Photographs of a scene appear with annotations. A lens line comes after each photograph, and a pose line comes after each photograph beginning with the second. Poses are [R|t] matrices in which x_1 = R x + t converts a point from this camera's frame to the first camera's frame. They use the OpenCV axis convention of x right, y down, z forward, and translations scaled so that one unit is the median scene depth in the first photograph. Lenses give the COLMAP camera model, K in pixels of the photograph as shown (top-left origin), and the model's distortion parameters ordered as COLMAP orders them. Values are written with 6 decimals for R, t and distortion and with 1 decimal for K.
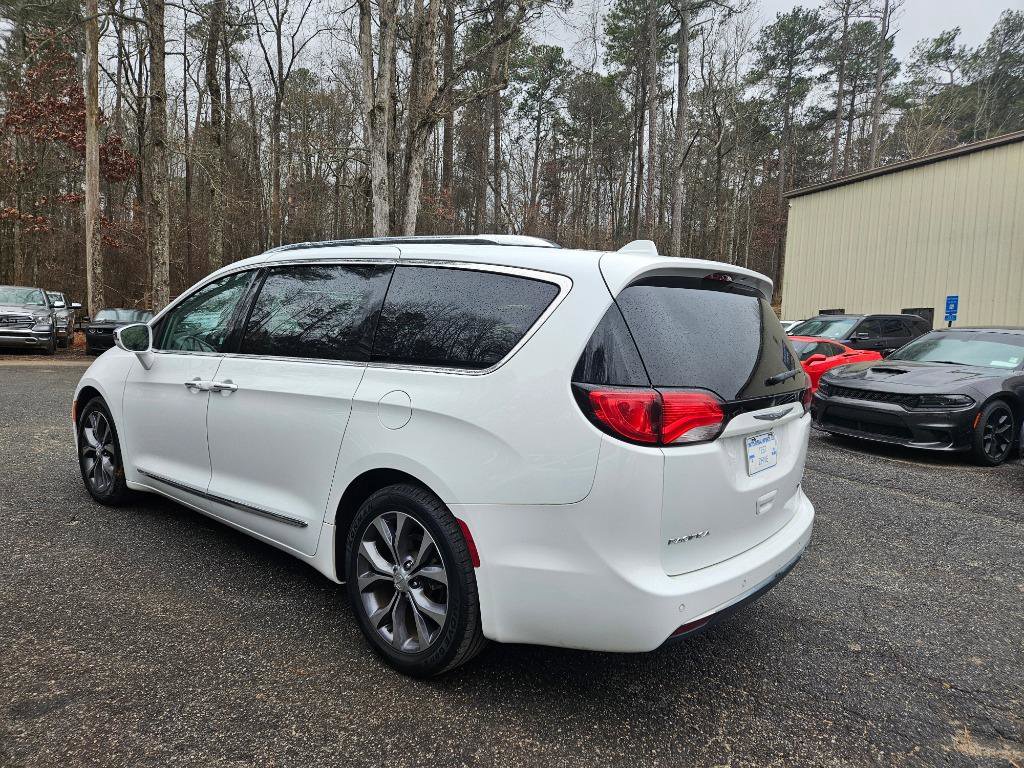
lens RADIAL K [[676.0, 0, 511.3], [0, 676.0, 383.3], [0, 0, 1]] dist [0.066243, -0.045445]
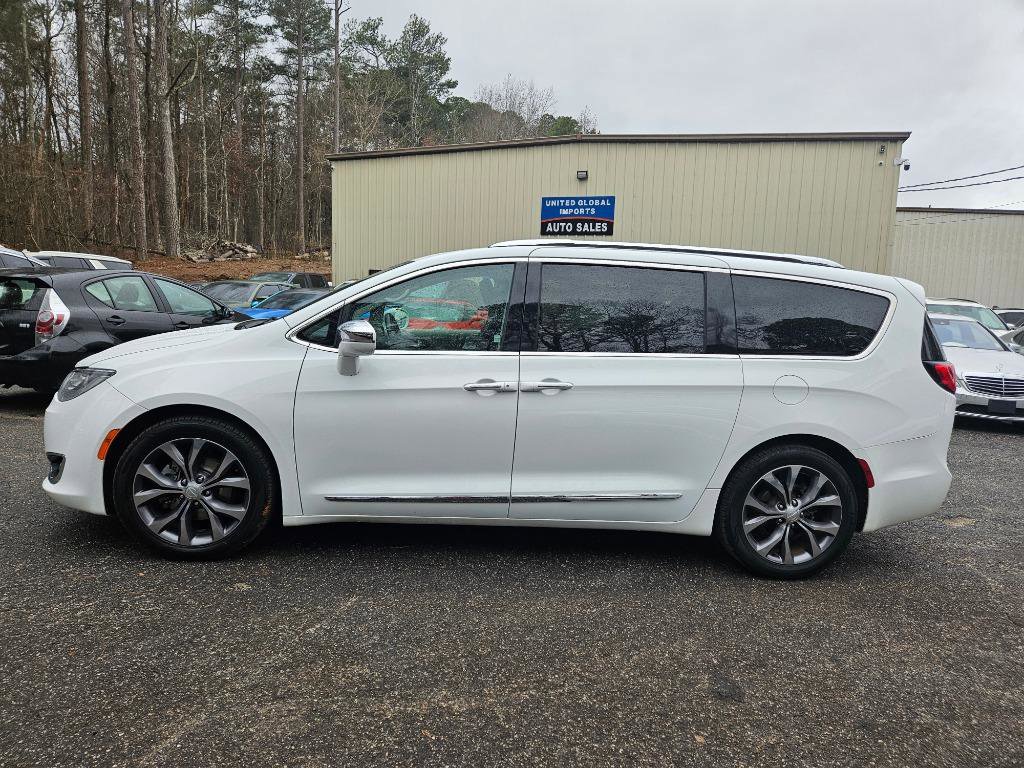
lens RADIAL K [[676.0, 0, 510.7], [0, 676.0, 389.3], [0, 0, 1]] dist [0.066243, -0.045445]
pose [[0.704113, -0.098066, 0.703284, -0.218470], [0.040231, 0.994336, 0.098371, -0.017005], [-0.708948, -0.040971, 0.704070, 0.065166]]
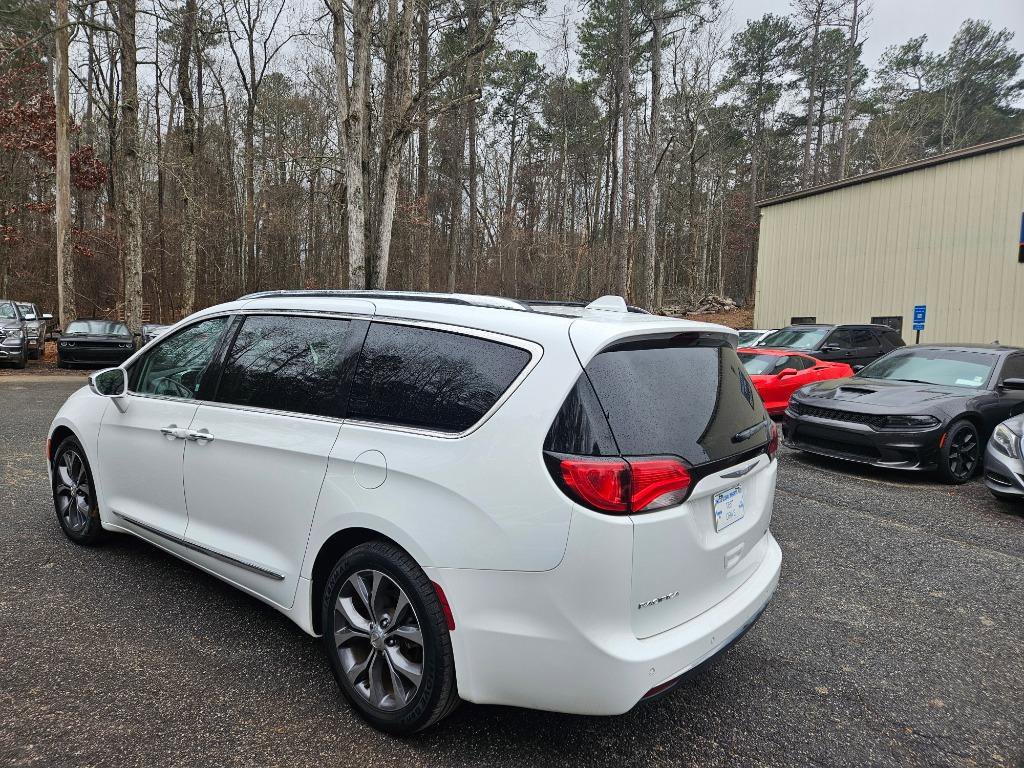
lens RADIAL K [[676.0, 0, 501.8], [0, 676.0, 382.2], [0, 0, 1]] dist [0.066243, -0.045445]
pose [[0.999773, -0.007810, 0.019807, 0.000861], [0.007911, 0.999956, -0.005015, -0.012461], [-0.019767, 0.005171, 0.999791, -0.003260]]
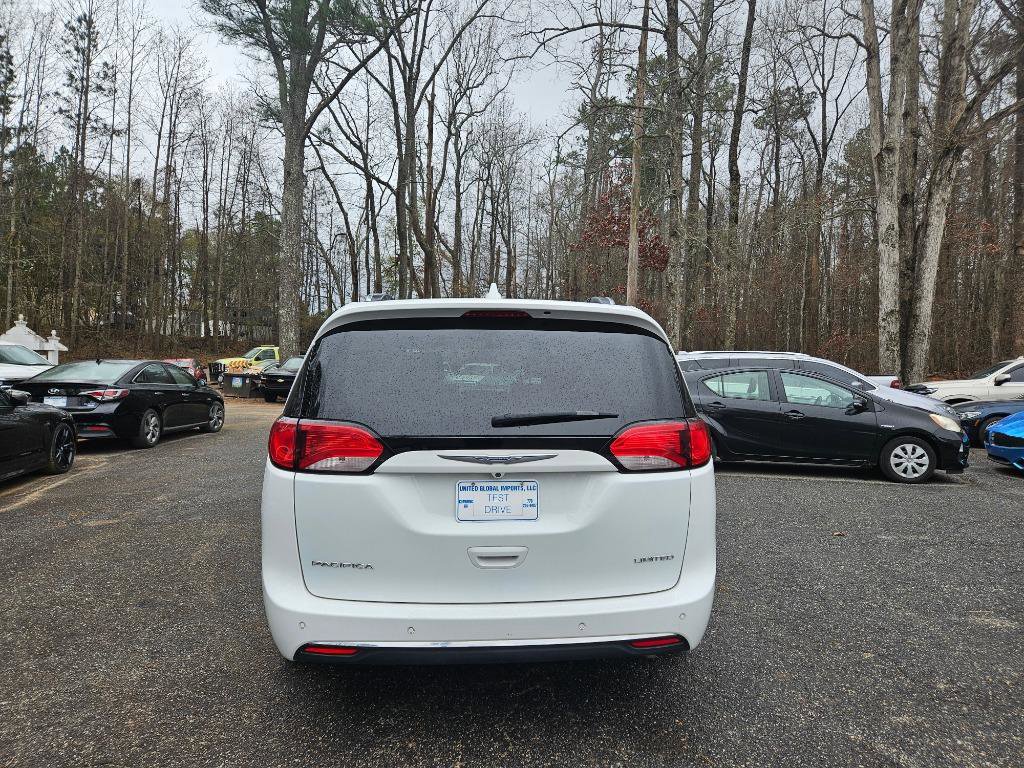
lens RADIAL K [[676.0, 0, 517.3], [0, 676.0, 383.9], [0, 0, 1]] dist [0.066243, -0.045445]
pose [[0.703461, -0.022026, -0.710392, 0.152698], [-0.046861, 0.995907, -0.077282, 0.002385], [0.709187, 0.087654, 0.699550, 0.055415]]
